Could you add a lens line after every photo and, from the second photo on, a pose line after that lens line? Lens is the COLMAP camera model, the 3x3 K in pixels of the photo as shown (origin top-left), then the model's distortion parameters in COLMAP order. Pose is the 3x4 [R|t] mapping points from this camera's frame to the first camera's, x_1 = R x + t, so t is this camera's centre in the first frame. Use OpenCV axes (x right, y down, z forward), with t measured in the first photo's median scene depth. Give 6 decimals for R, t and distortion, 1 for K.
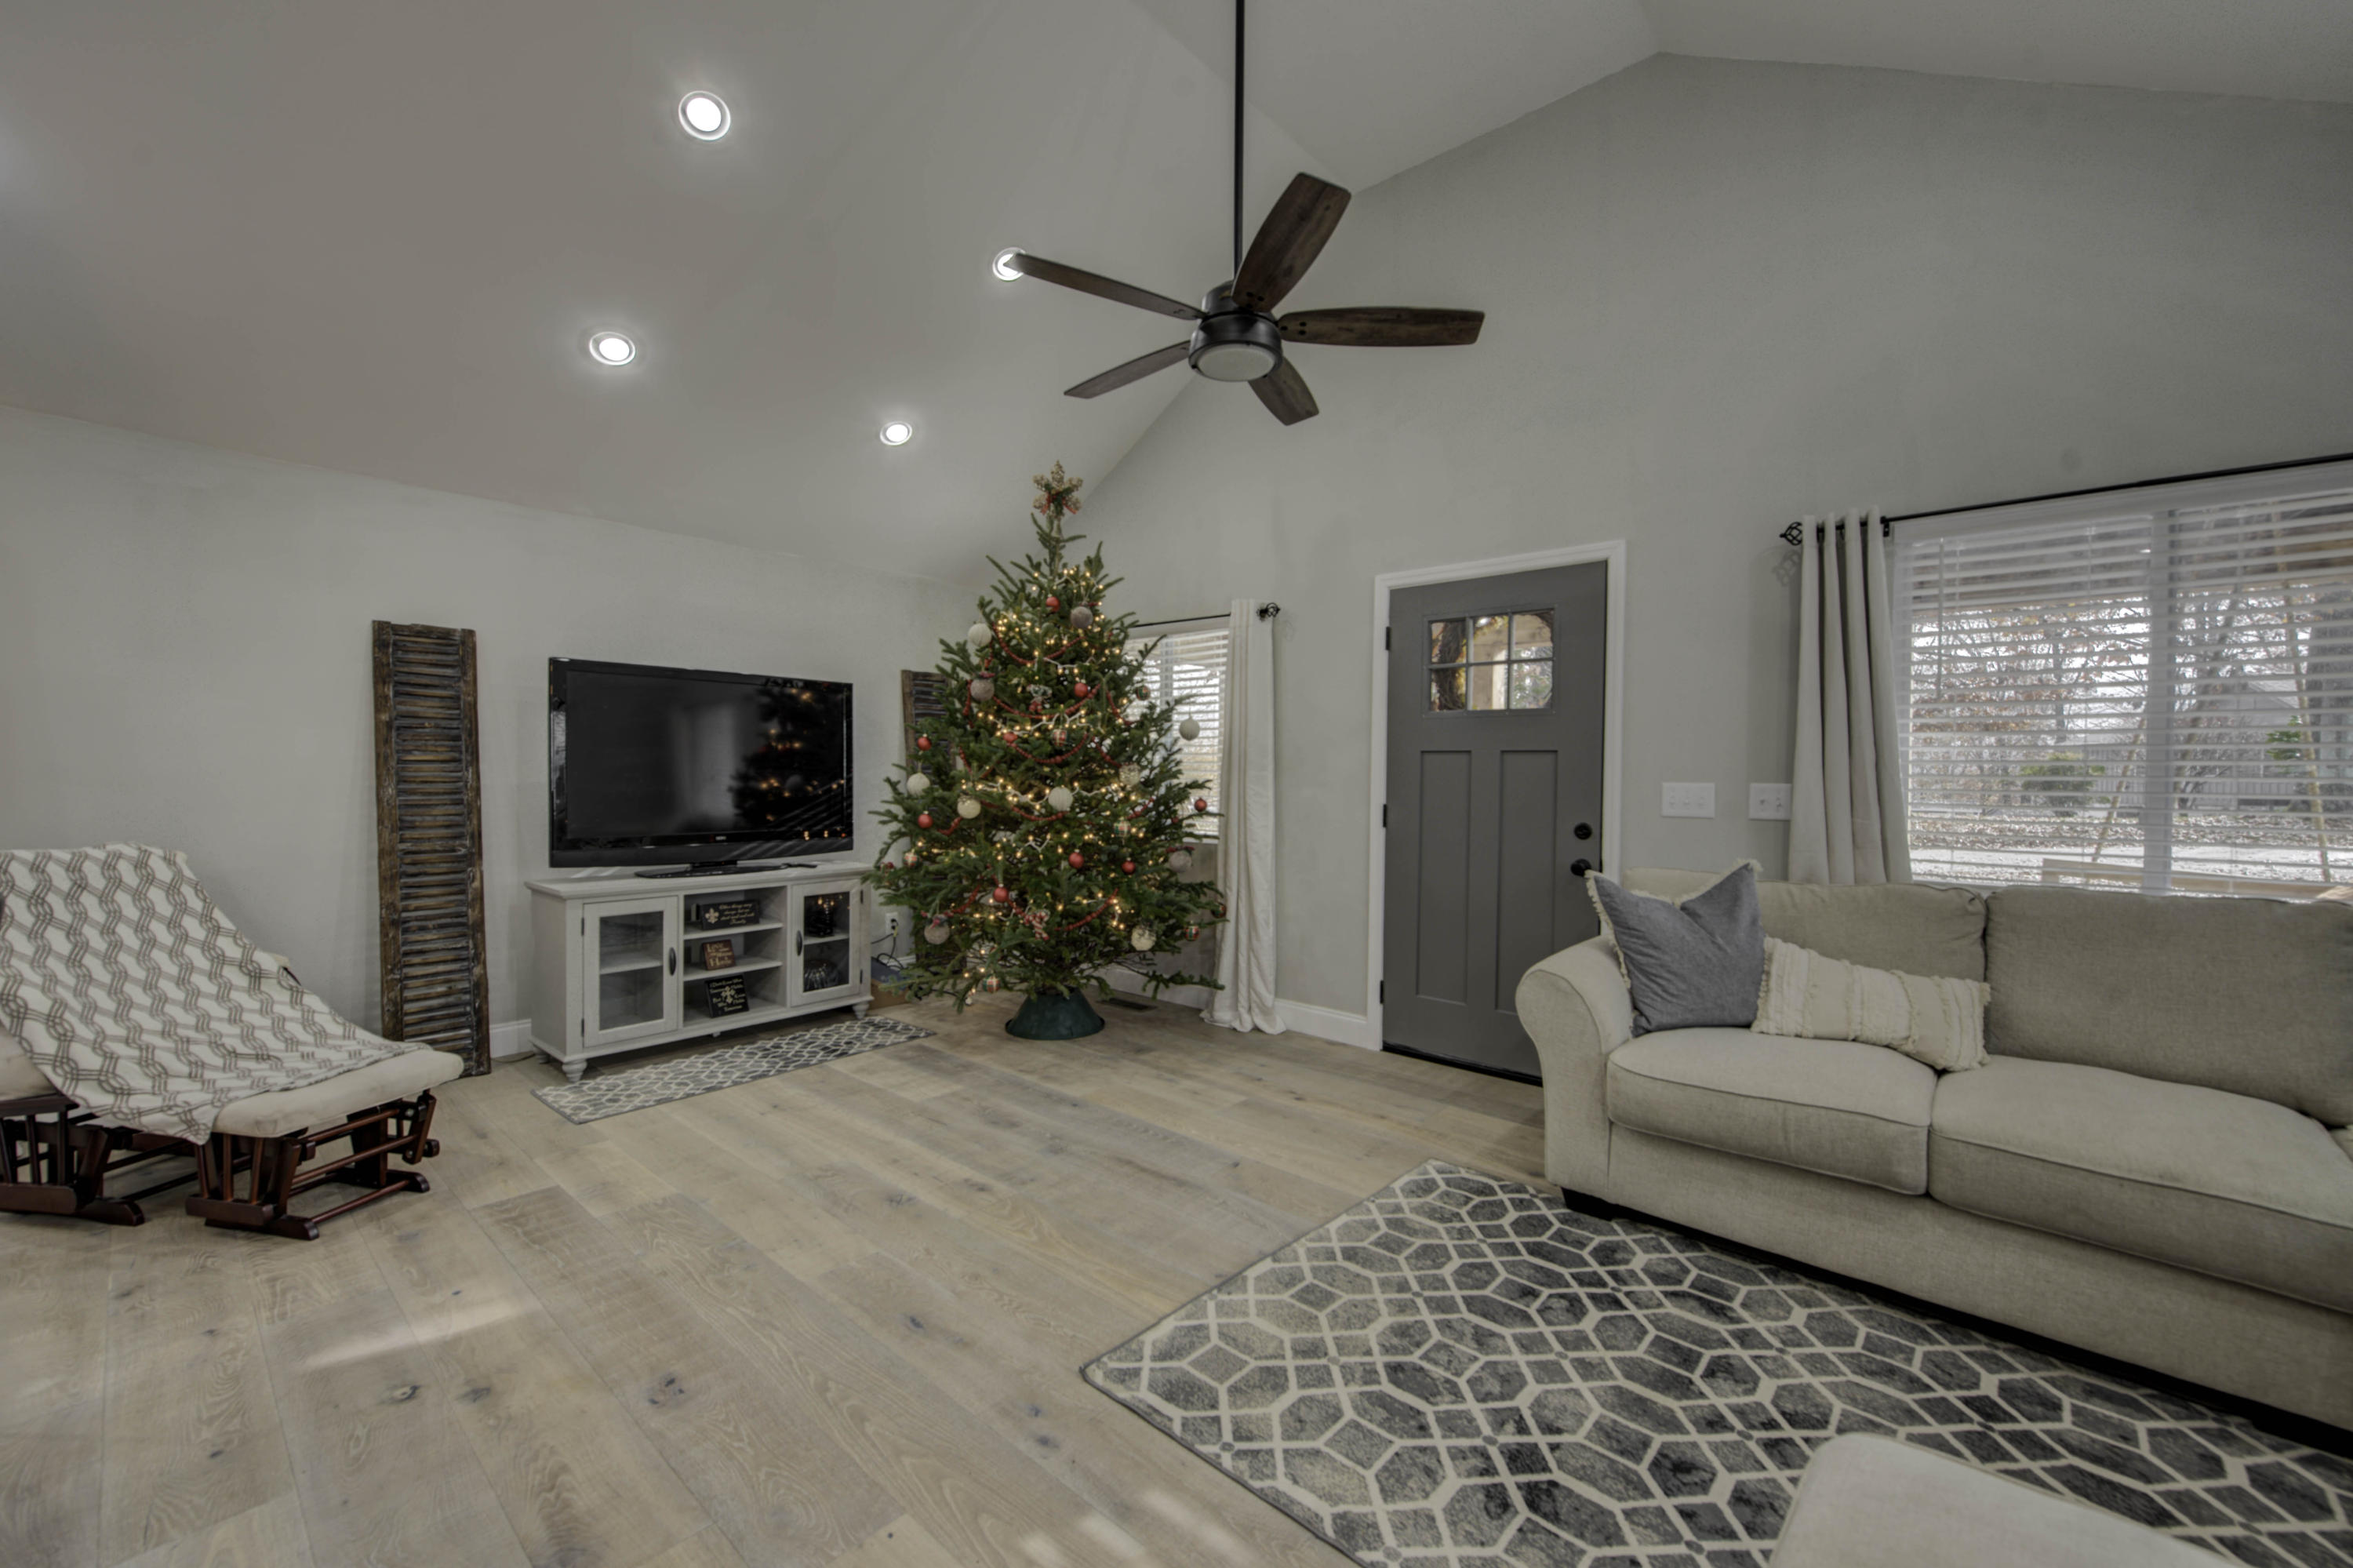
lens RADIAL K [[938.7, 0, 1188.7], [0, 938.7, 782.7], [0, 0, 1]] dist [-0.000943, -0.001069]
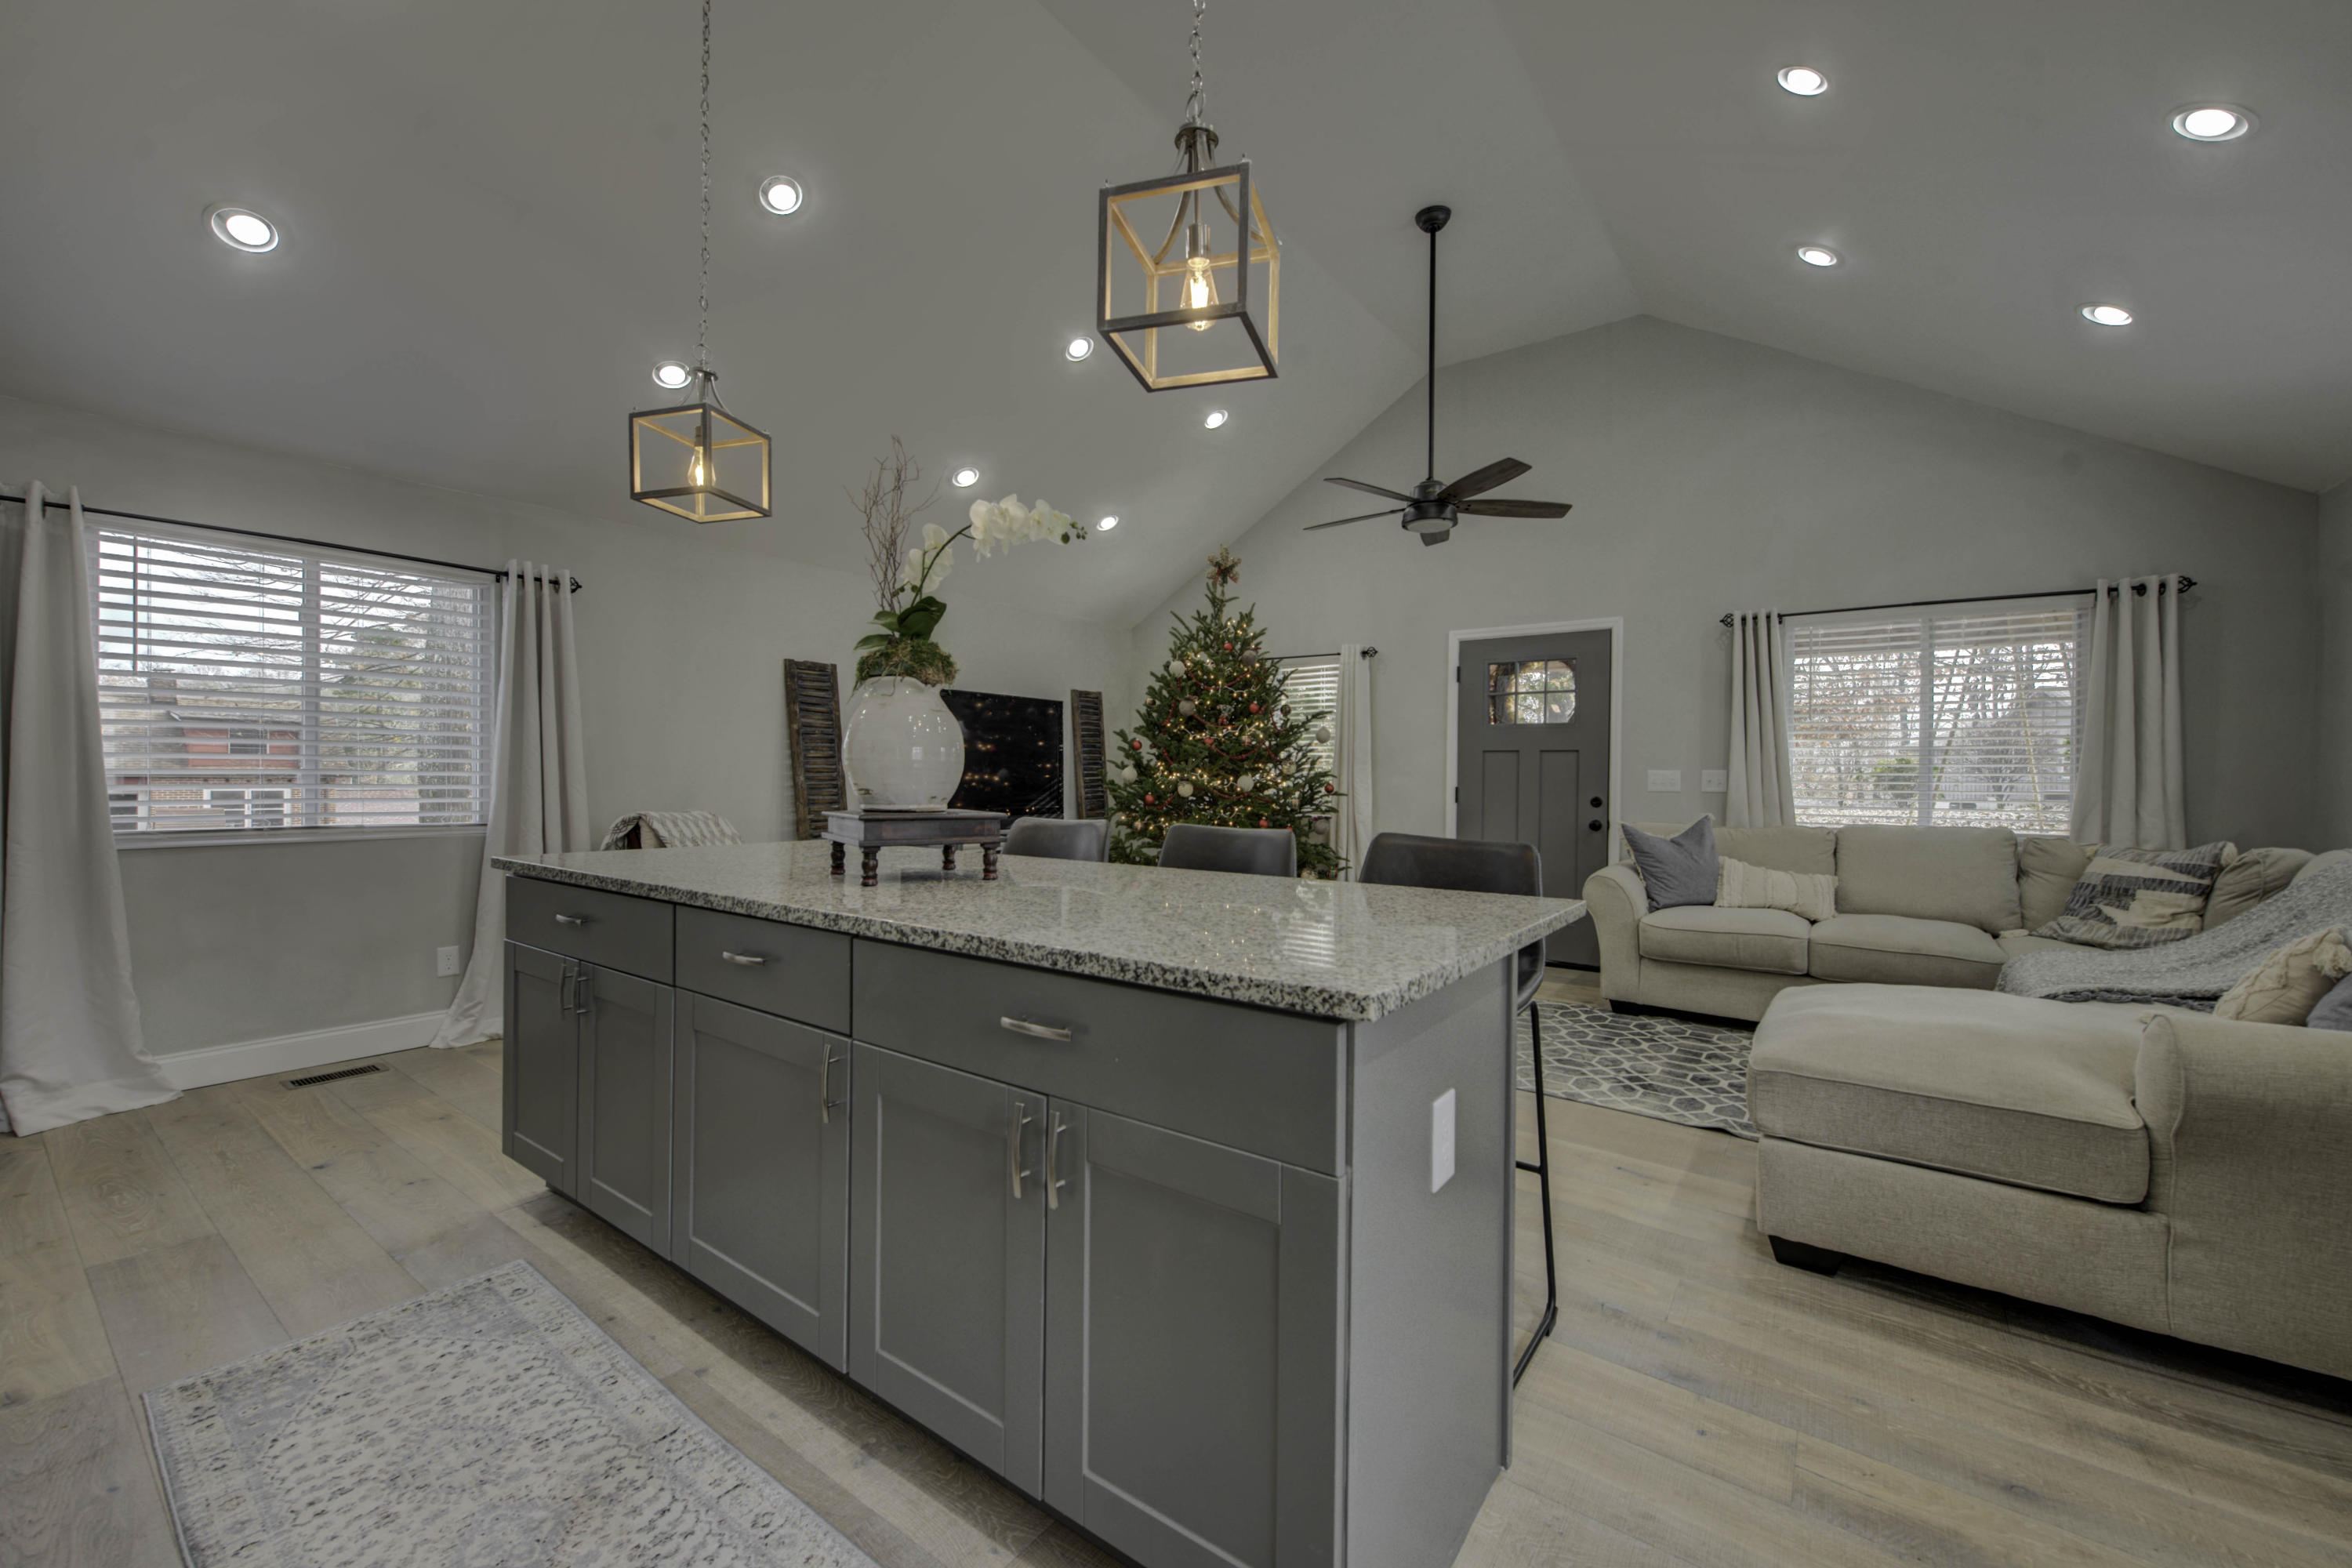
lens RADIAL K [[938.4, 0, 1183.8], [0, 938.4, 781.8], [0, 0, 1]] dist [-0.001067, -0.000718]
pose [[0.995820, -0.002800, 0.091295, -0.507847], [0.003094, 0.999990, -0.003085, 0.025984], [-0.091286, 0.003354, 0.995819, -0.615156]]
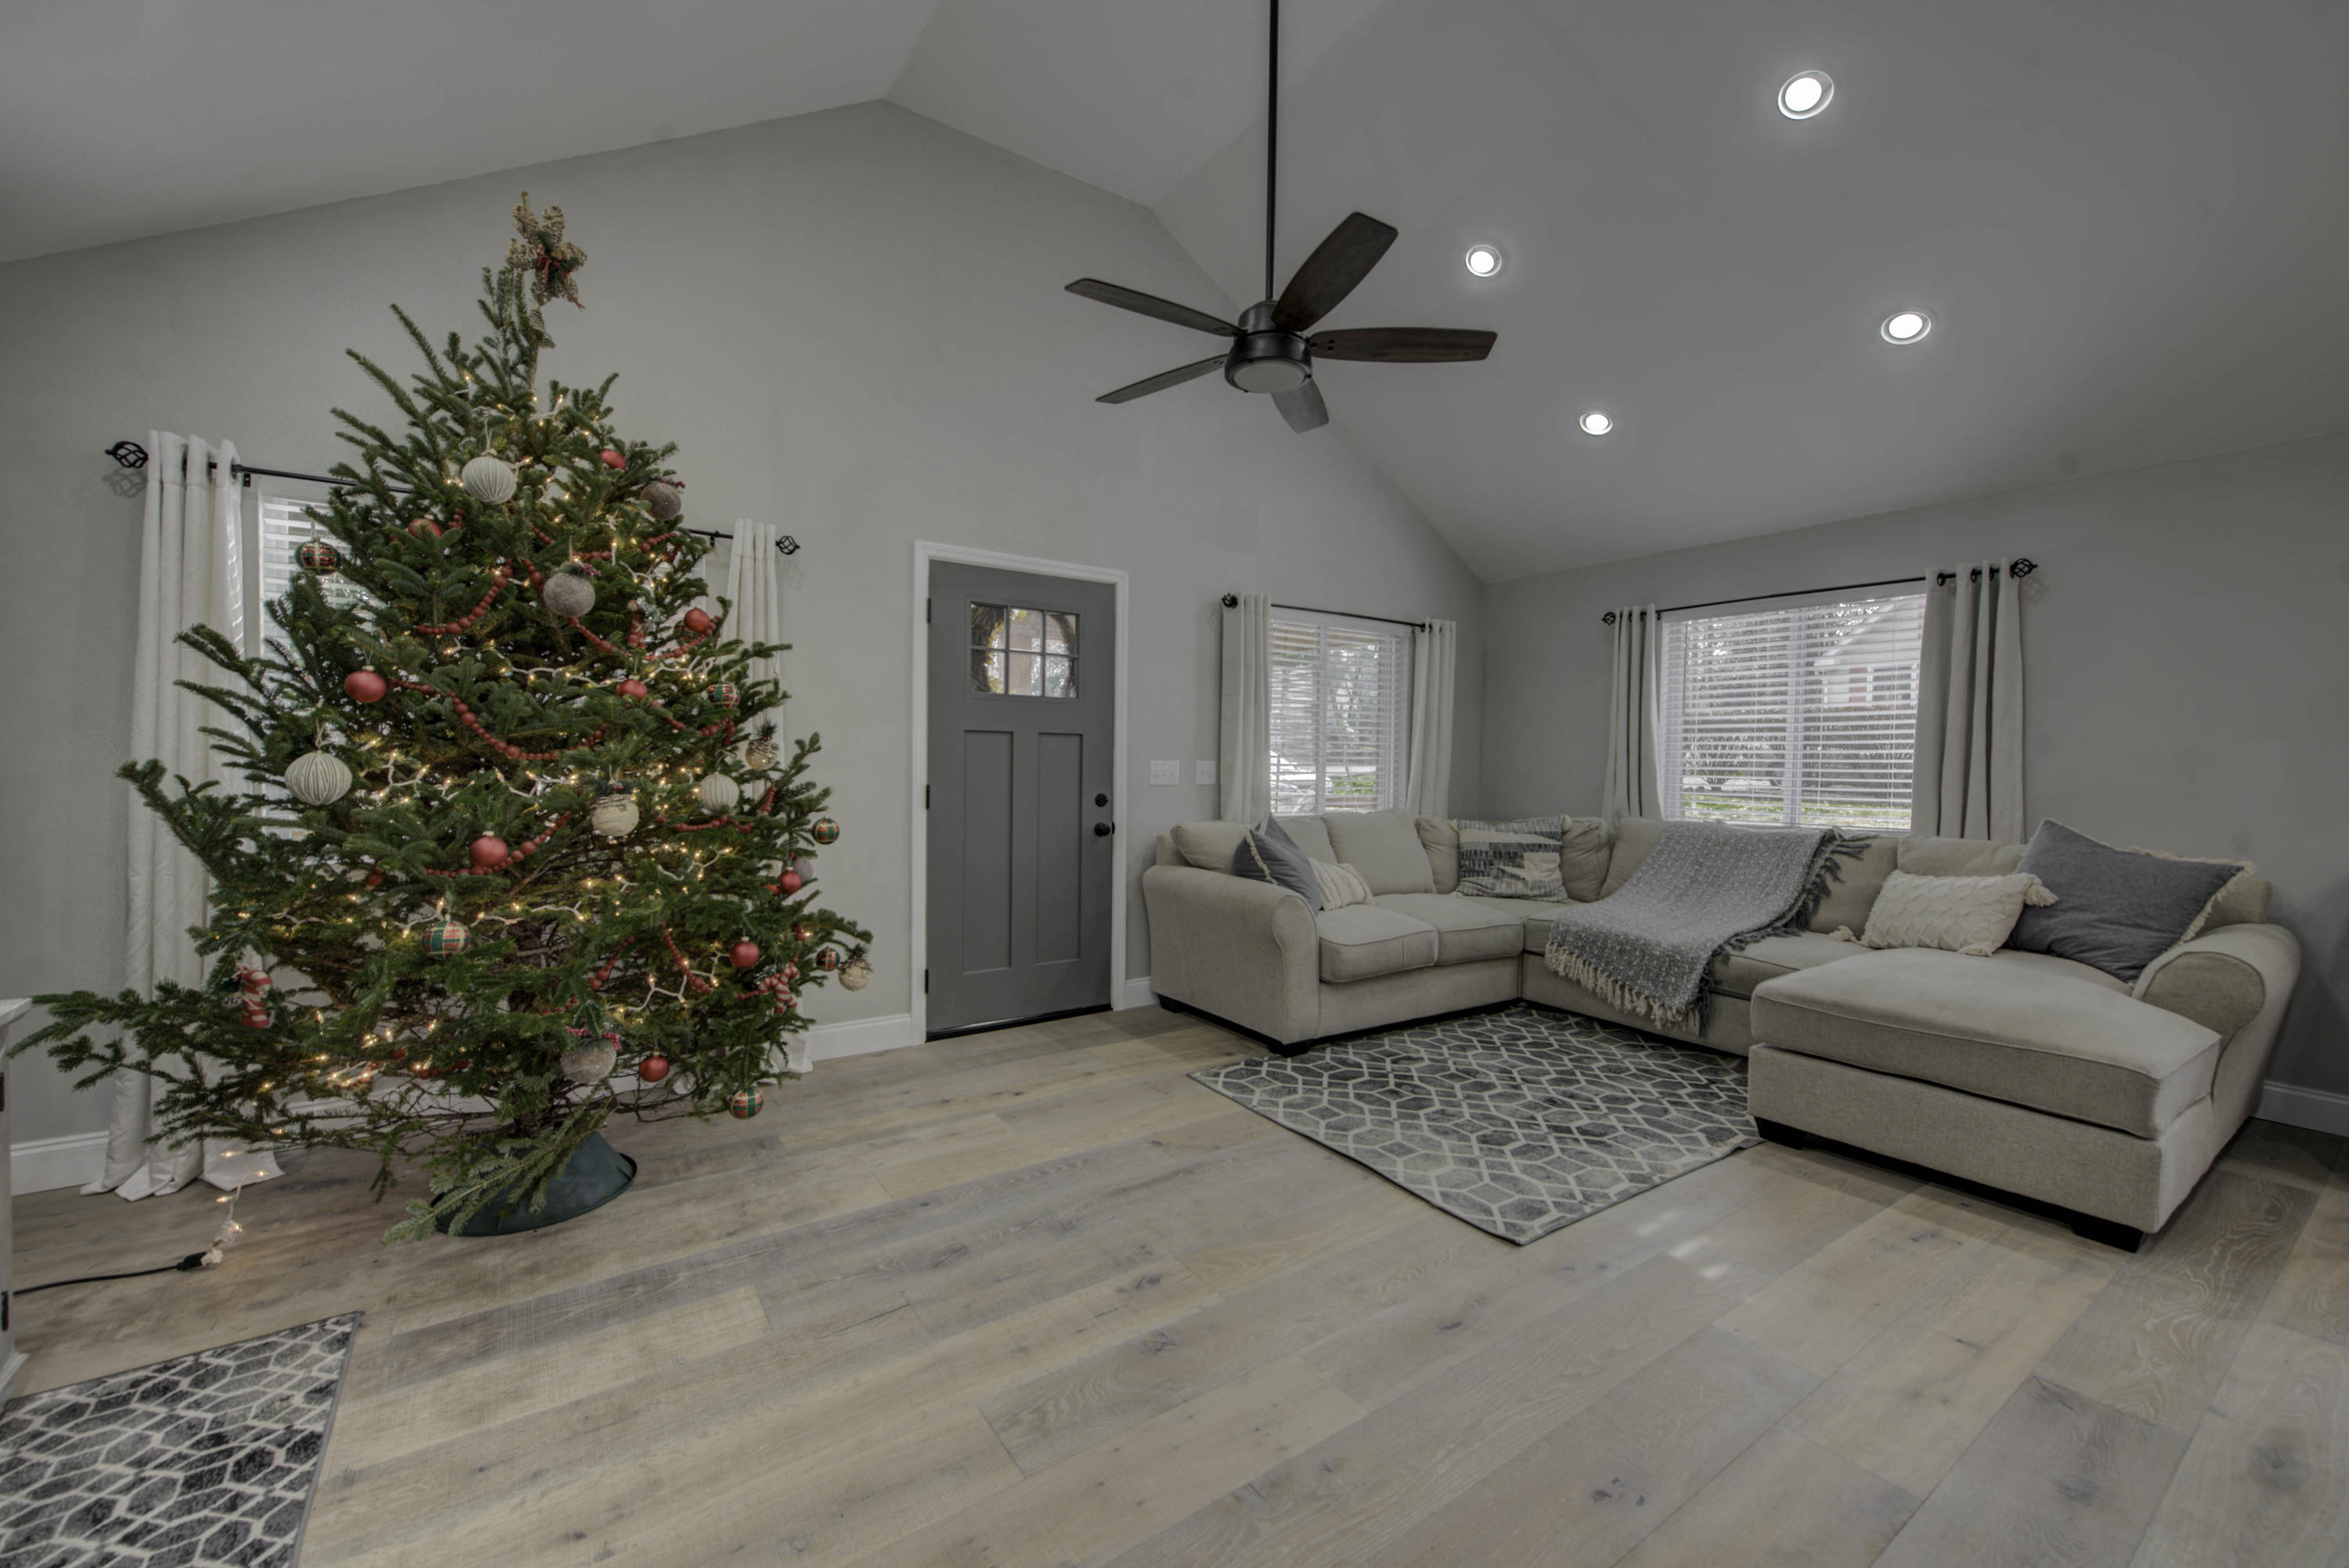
lens RADIAL K [[922.7, 0, 1174.5], [0, 922.7, 784.0], [0, 0, 1]] dist [-0.000210, -0.000424]
pose [[0.243602, -0.032887, 0.969317, -0.923262], [0.001476, 0.999436, 0.033538, -0.013021], [-0.969874, -0.006739, 0.243514, 0.764691]]
